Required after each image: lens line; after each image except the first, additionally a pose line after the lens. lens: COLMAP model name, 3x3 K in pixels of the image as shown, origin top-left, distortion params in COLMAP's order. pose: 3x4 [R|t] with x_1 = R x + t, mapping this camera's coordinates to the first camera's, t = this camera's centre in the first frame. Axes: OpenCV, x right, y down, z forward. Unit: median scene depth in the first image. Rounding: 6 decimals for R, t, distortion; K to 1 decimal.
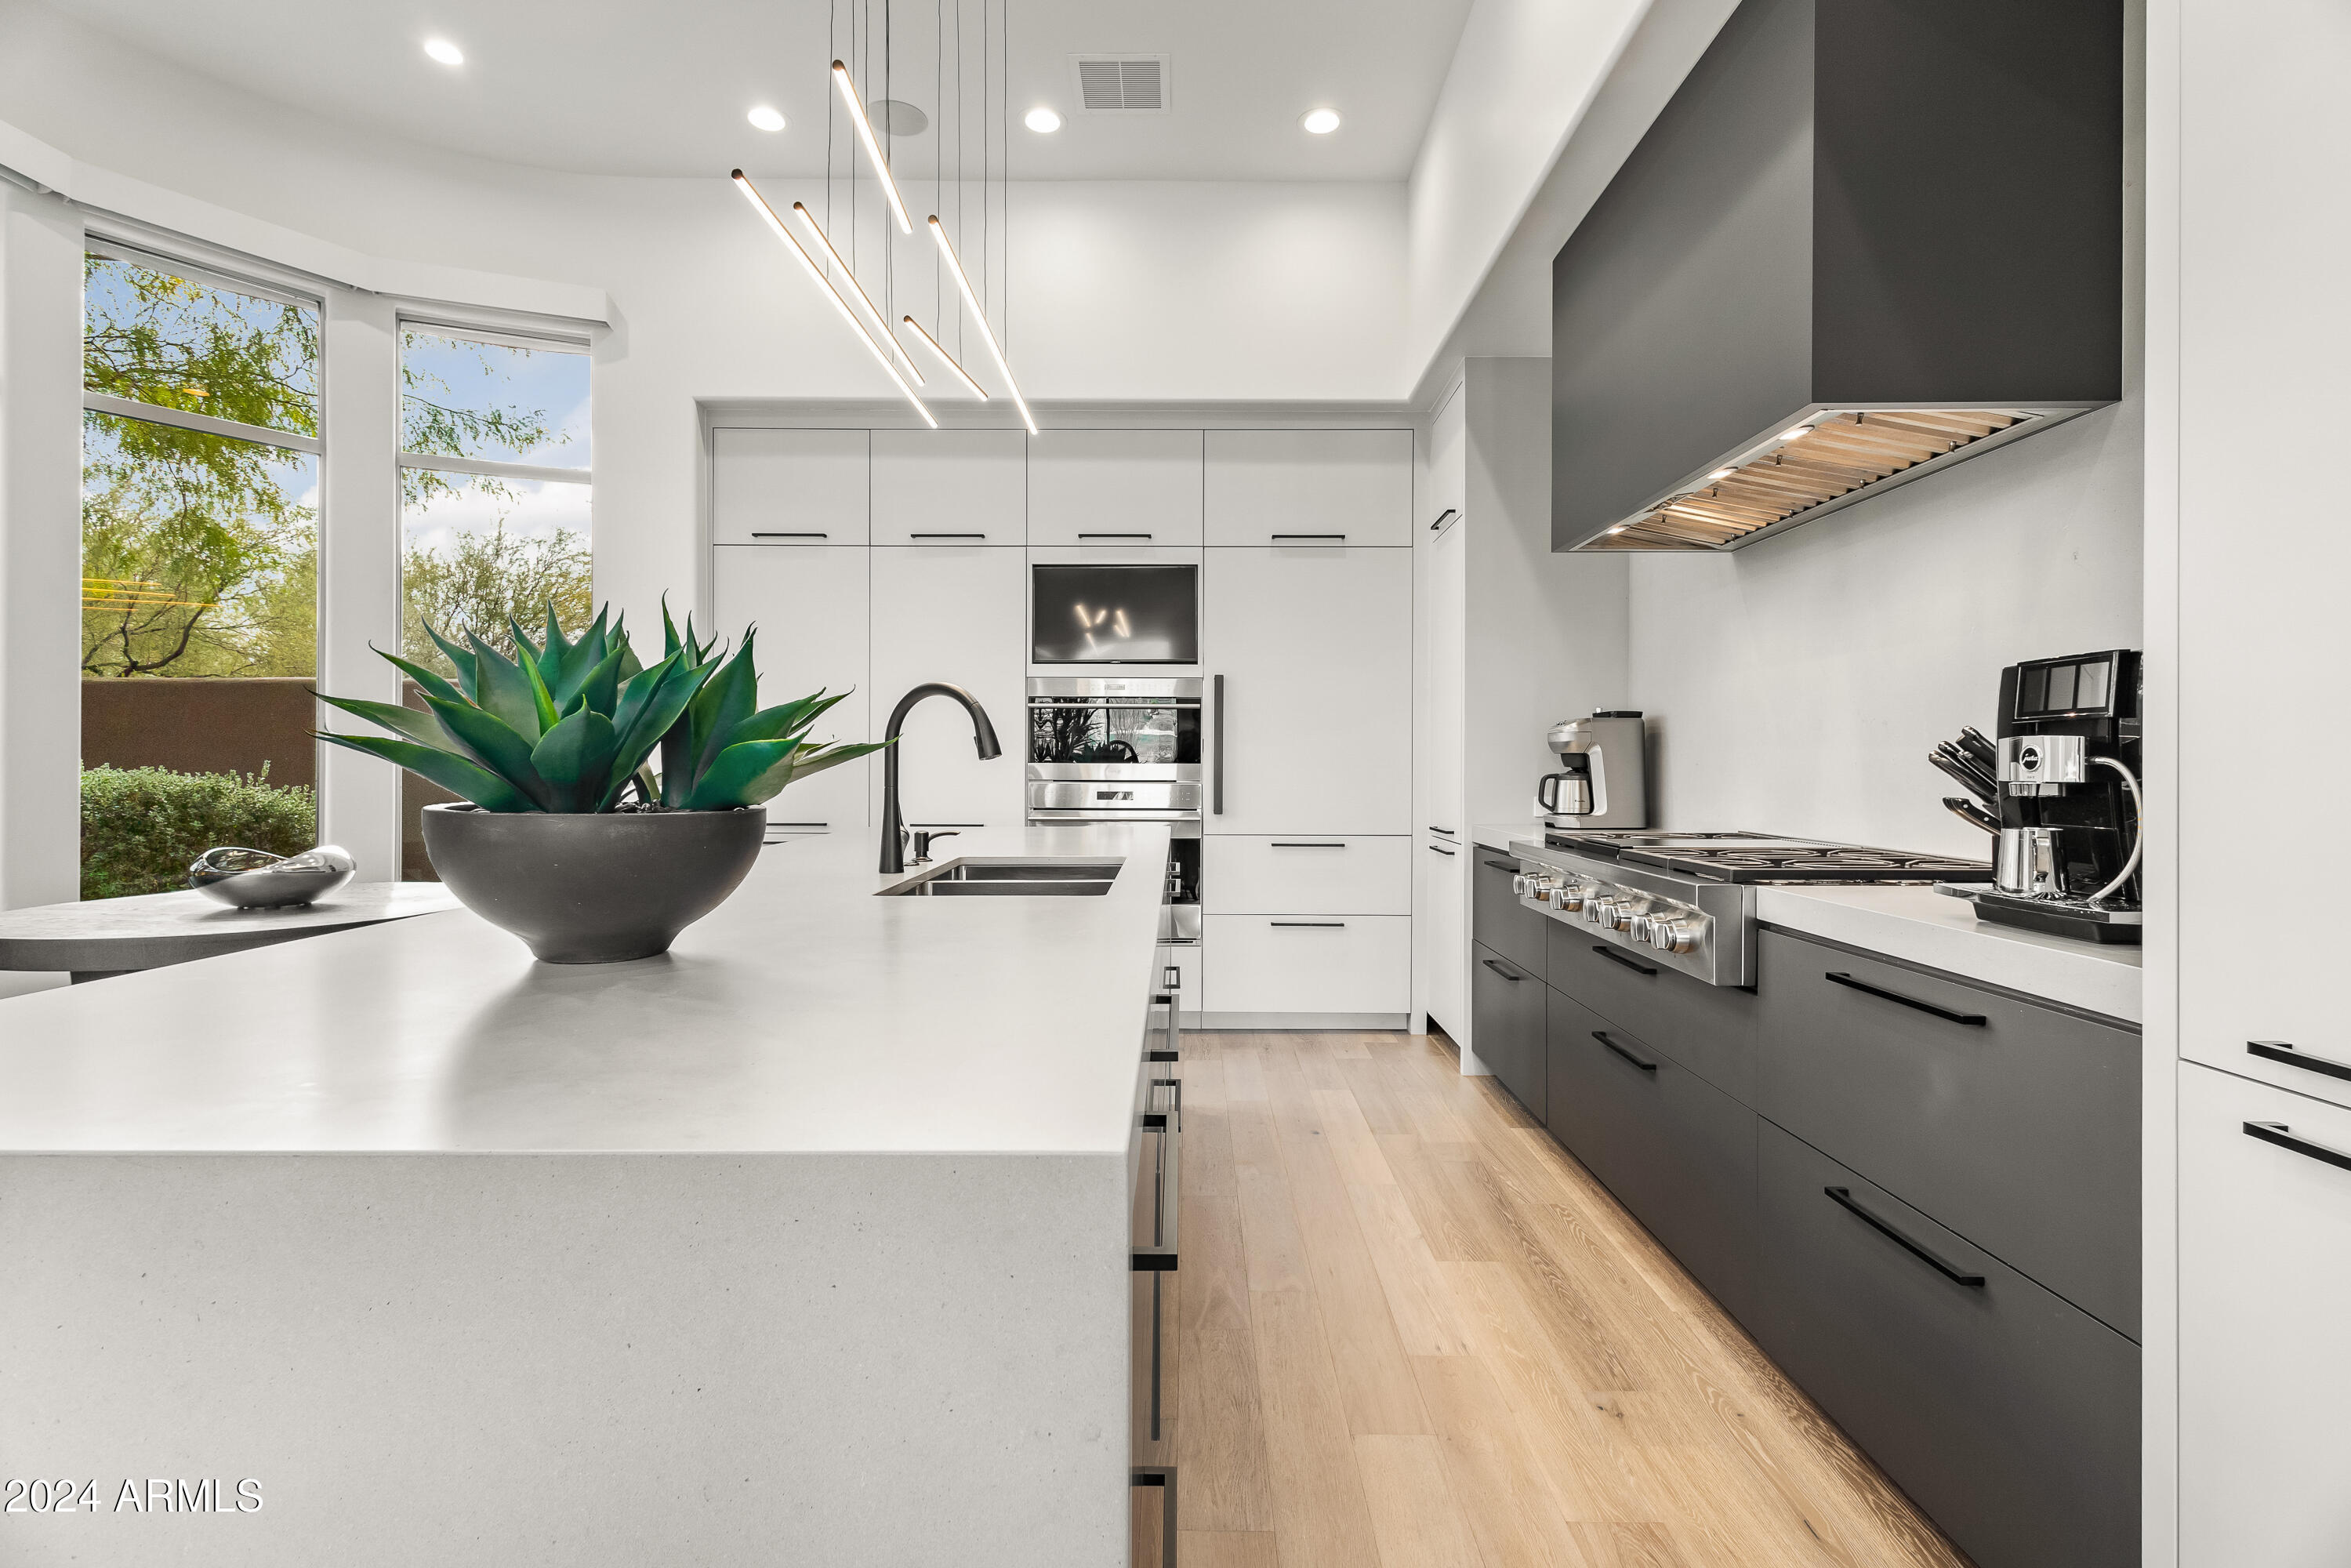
lens RADIAL K [[1079.8, 0, 1170.9], [0, 1079.8, 764.9], [0, 0, 1]] dist [0.002456, -0.000394]
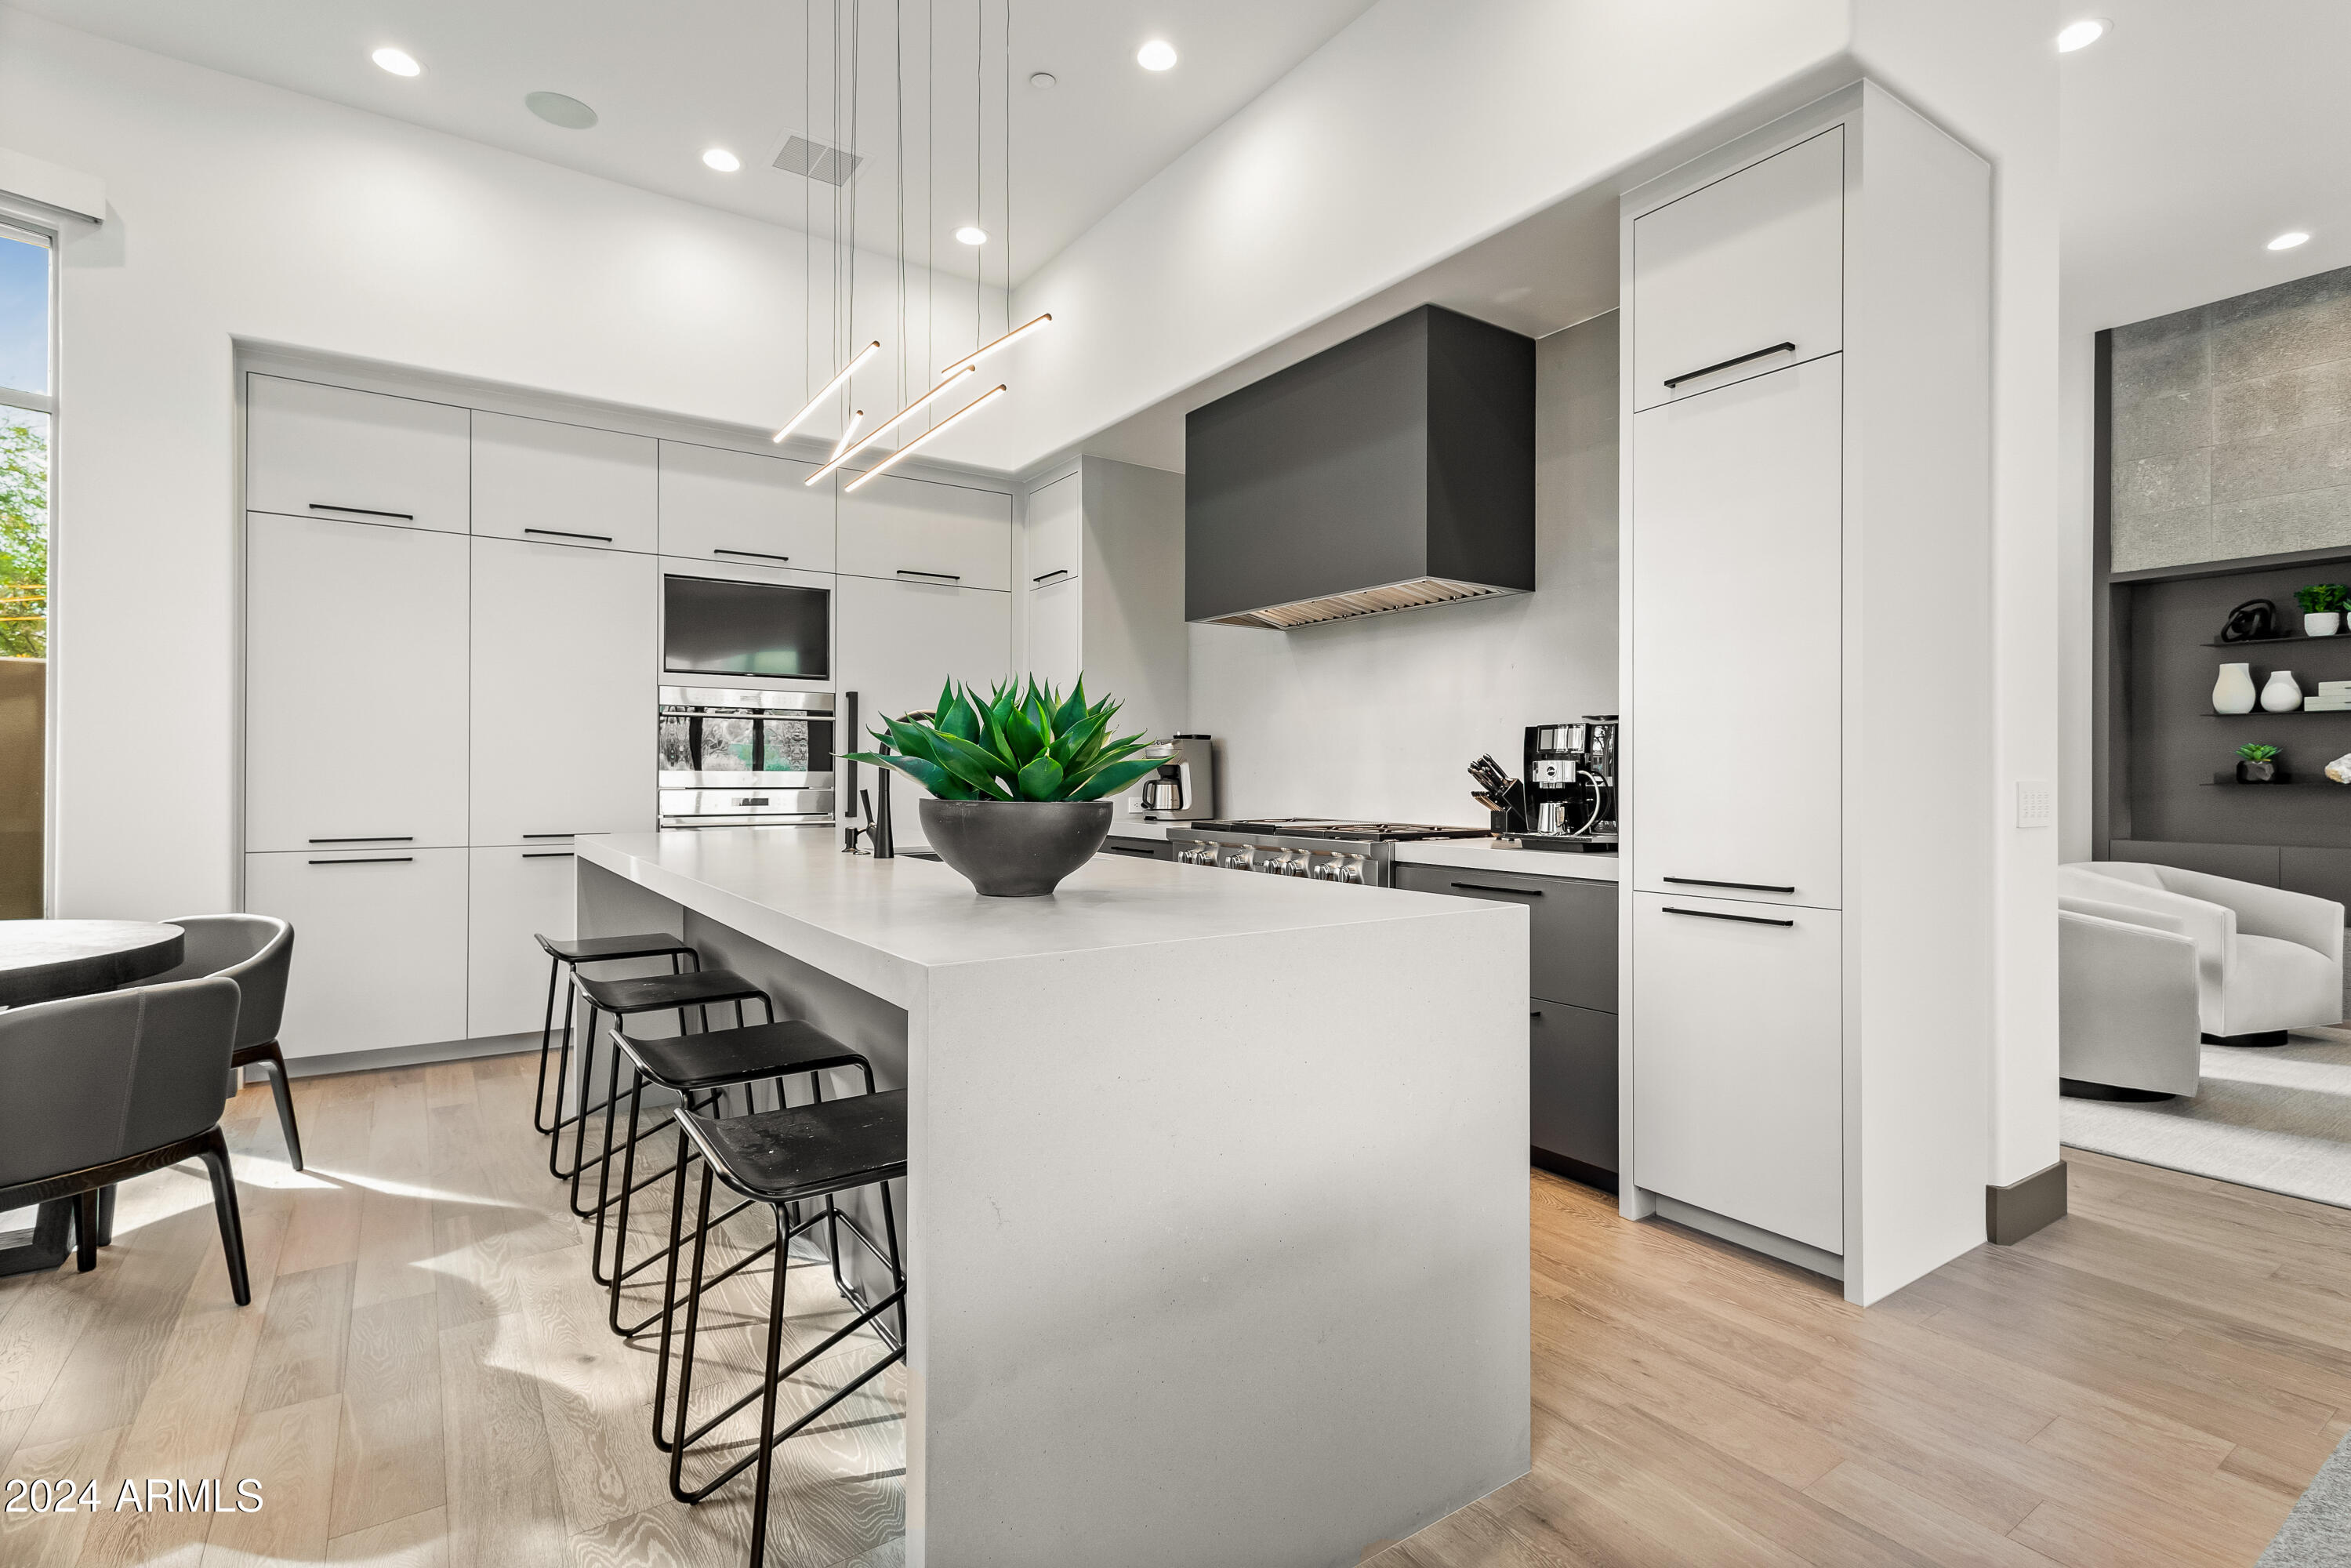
lens RADIAL K [[1088.4, 0, 1179.4], [0, 1088.4, 768.8], [0, 0, 1]] dist [-0.004021, -0.000818]
pose [[0.826714, 0.003581, 0.562611, -0.324937], [-0.001632, 0.999991, -0.003967, -0.000209], [-0.562620, 0.002362, 0.826713, -0.118008]]
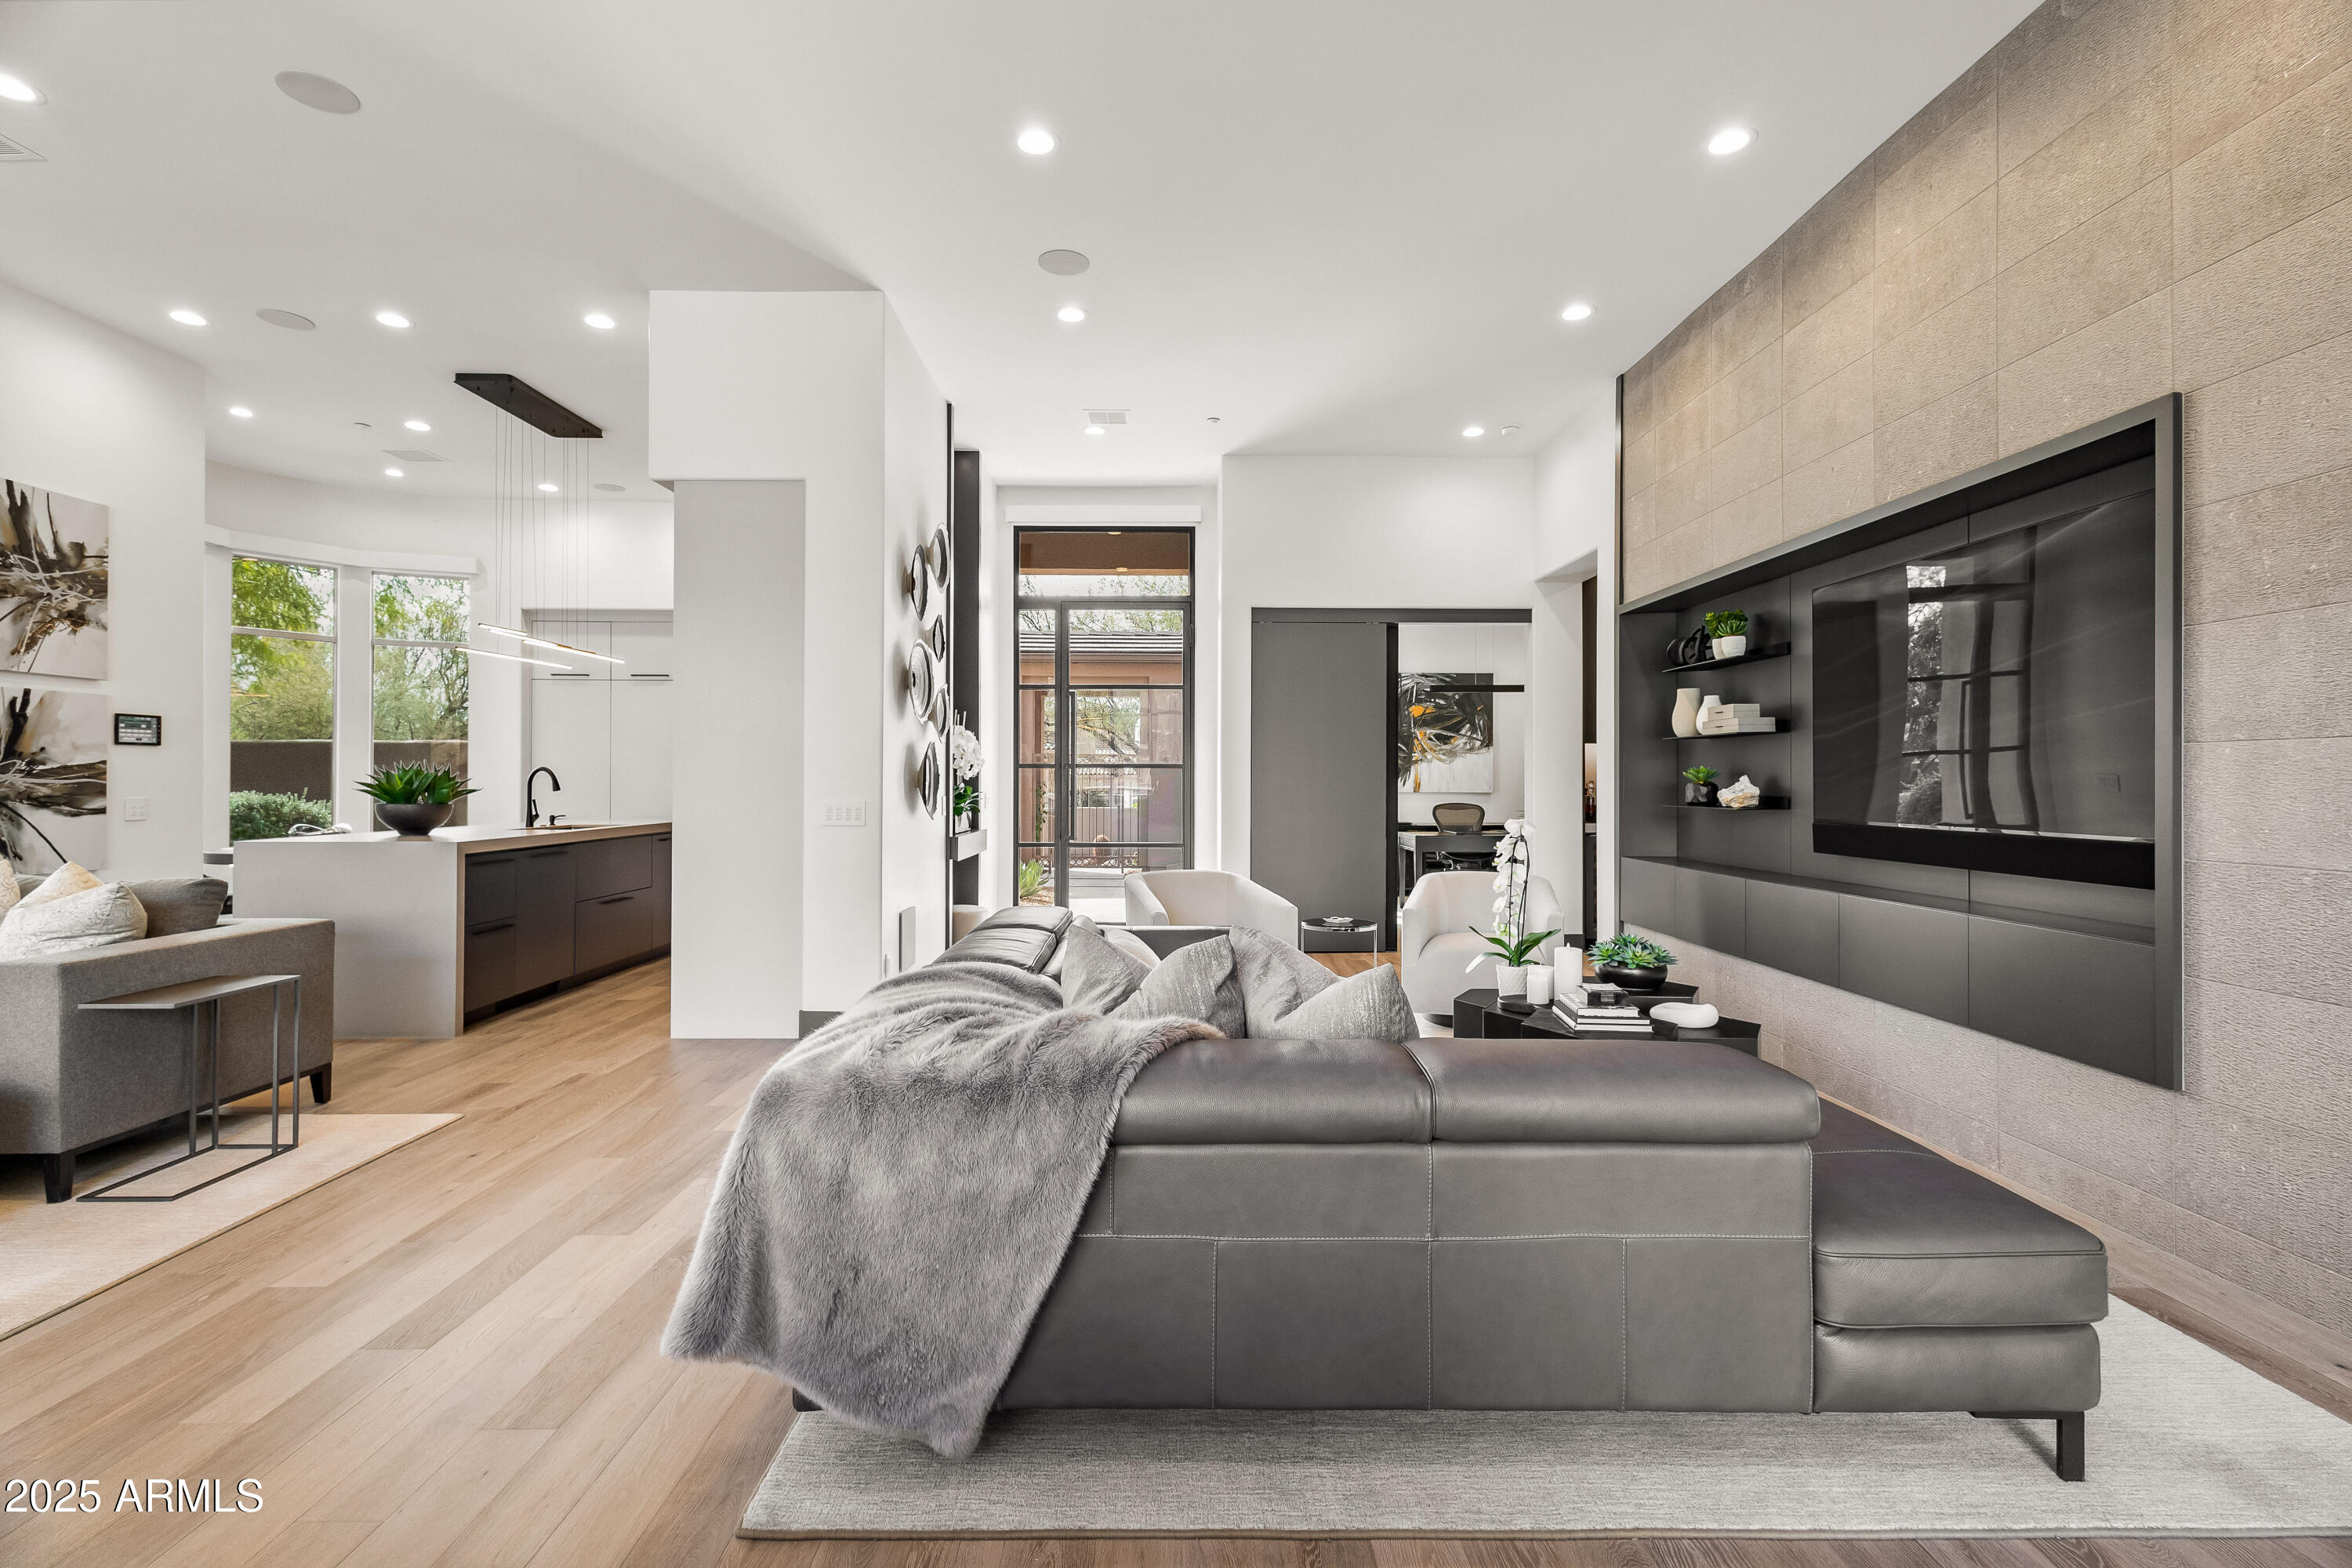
lens RADIAL K [[1103.4, 0, 1159.5], [0, 1103.4, 778.8], [0, 0, 1]] dist [0.006623, -0.001244]
pose [[0.999994, 0.002067, -0.002671, 0.808165], [-0.002082, 0.999981, -0.005817, -0.013105], [0.002659, 0.005823, 0.999980, -1.127104]]
